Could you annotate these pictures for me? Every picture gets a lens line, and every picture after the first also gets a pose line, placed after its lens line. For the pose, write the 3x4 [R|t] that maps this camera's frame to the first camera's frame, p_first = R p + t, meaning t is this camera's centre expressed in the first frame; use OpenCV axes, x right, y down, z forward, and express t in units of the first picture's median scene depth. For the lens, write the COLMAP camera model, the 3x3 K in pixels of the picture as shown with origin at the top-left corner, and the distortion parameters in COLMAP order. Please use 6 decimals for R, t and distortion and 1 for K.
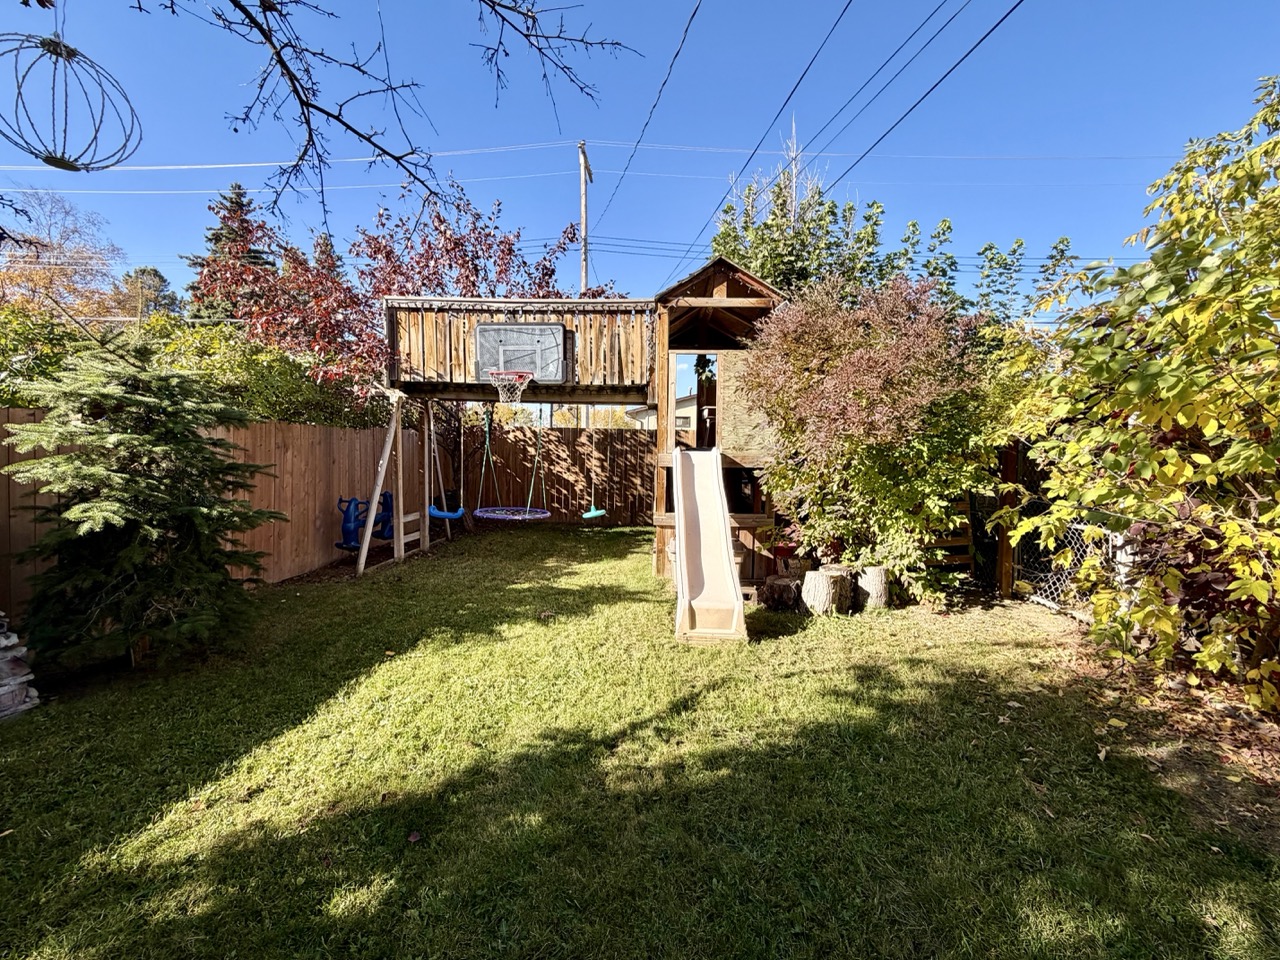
lens RADIAL K [[553.5, 0, 635.5], [0, 553.5, 479.6], [0, 0, 1]] dist [-0.000740, -0.000217]
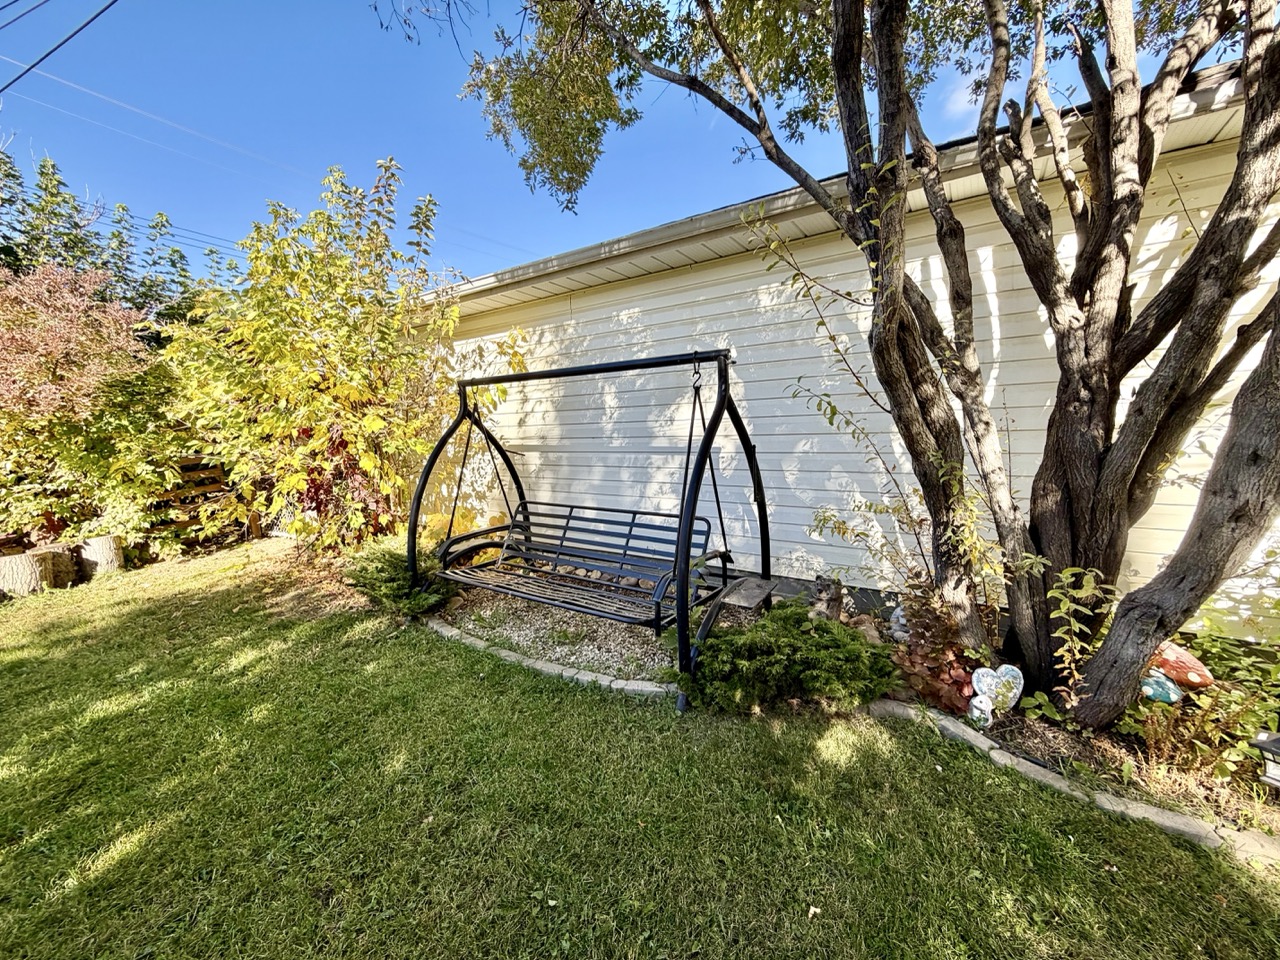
lens RADIAL K [[510.8, 0, 635.0], [0, 510.8, 482.6], [0, 0, 1]] dist [-0.000353, -0.000081]
pose [[0.488321, -0.134832, 0.862185, 0.088096], [0.092625, 0.990419, 0.102425, 0.042509], [-0.867734, 0.029843, 0.496132, -0.329785]]
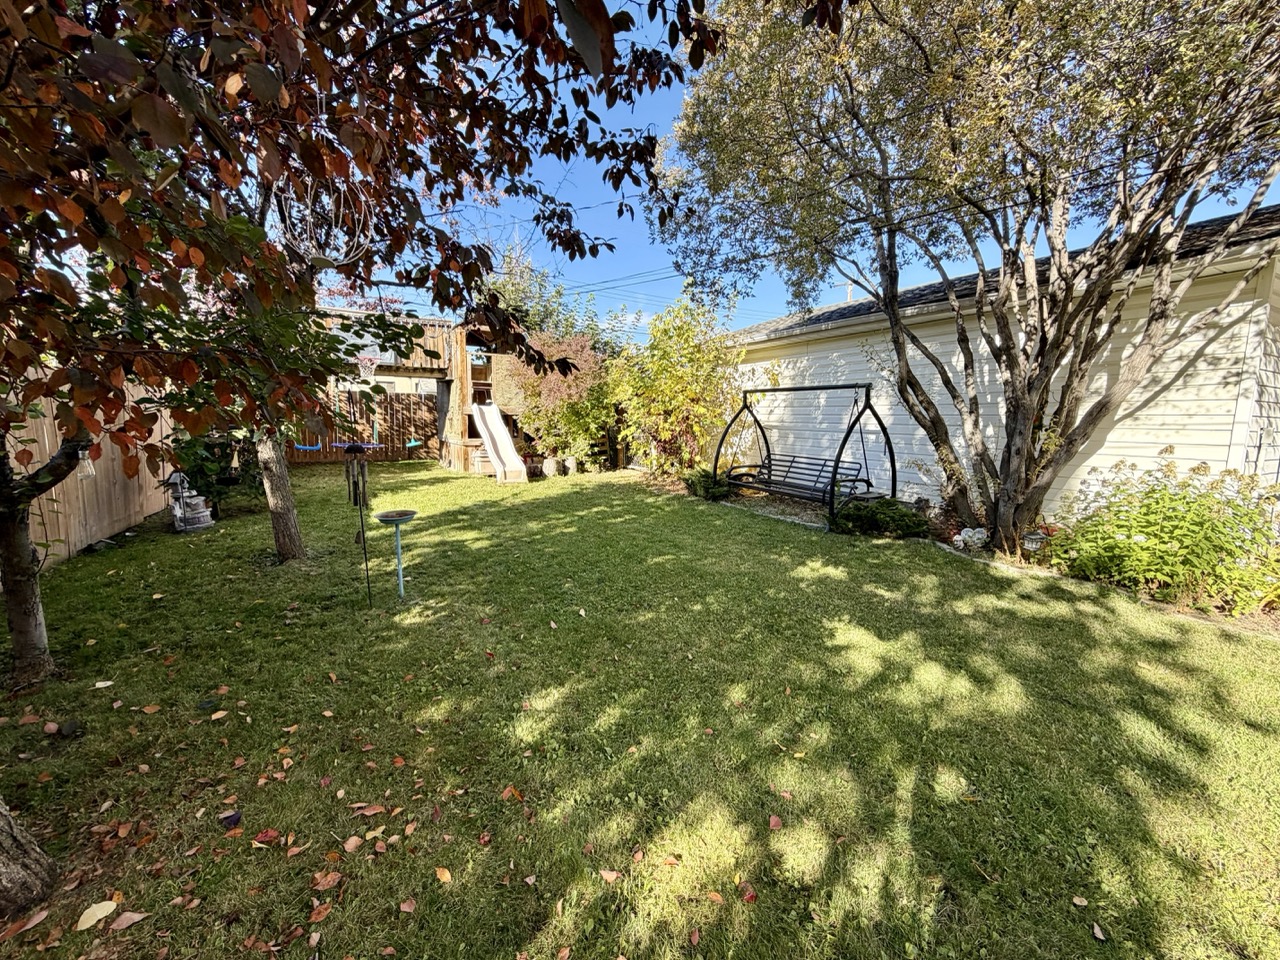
lens RADIAL K [[510.8, 0, 639.4], [0, 510.8, 477.2], [0, 0, 1]] dist [-0.000353, -0.000081]
pose [[0.829137, -0.067416, 0.554966, -0.449485], [0.029868, 0.996626, 0.076443, 0.077078], [-0.558247, -0.046806, 0.828353, -0.800510]]
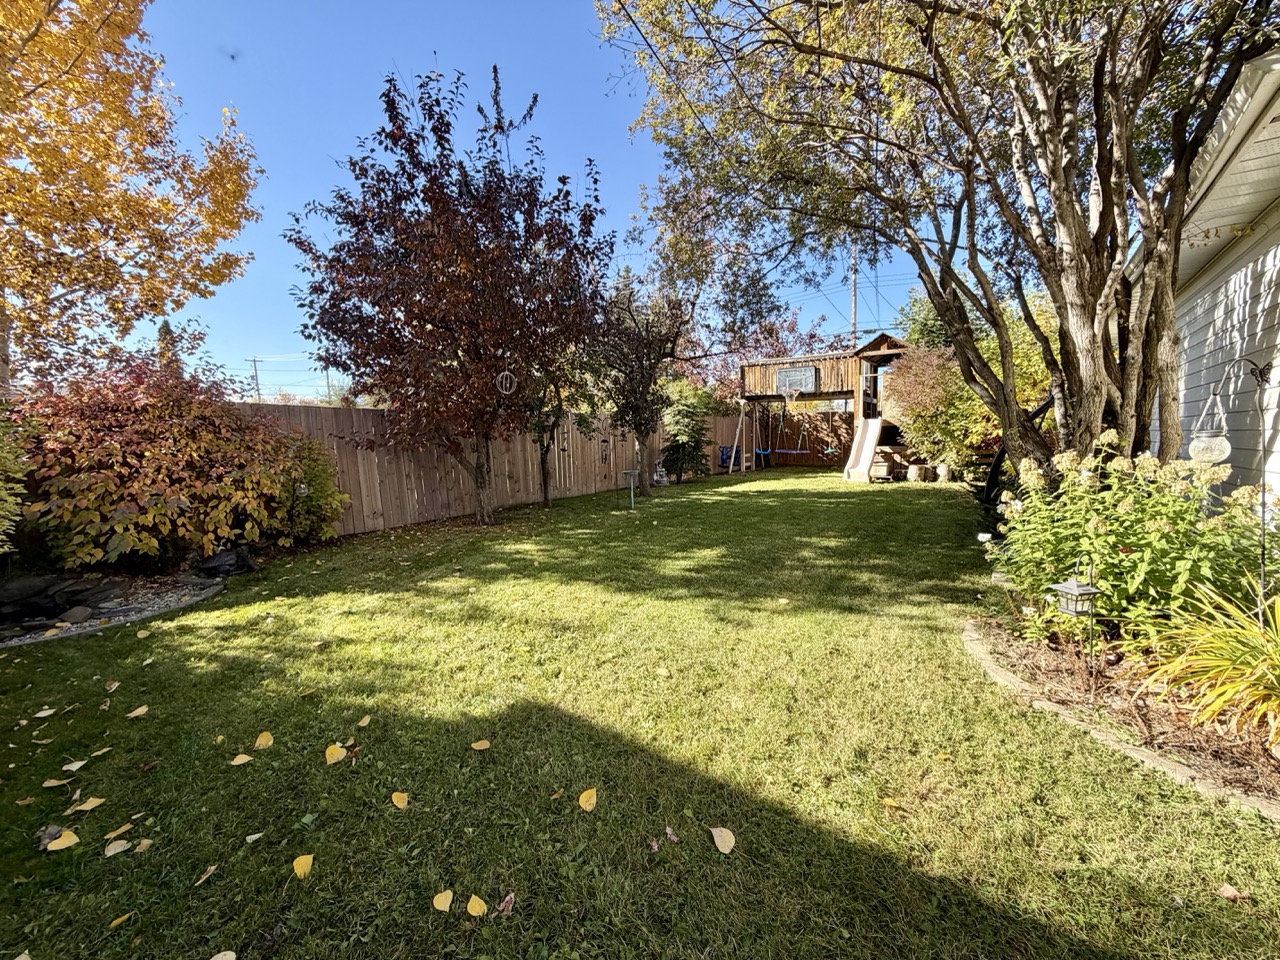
lens RADIAL K [[510.8, 0, 636.6], [0, 510.8, 478.5], [0, 0, 1]] dist [-0.000353, -0.000081]
pose [[0.850164, 0.015702, -0.526284, 0.401244], [-0.002402, 0.999660, 0.025945, 0.143116], [0.526513, -0.020793, 0.849913, -1.319448]]
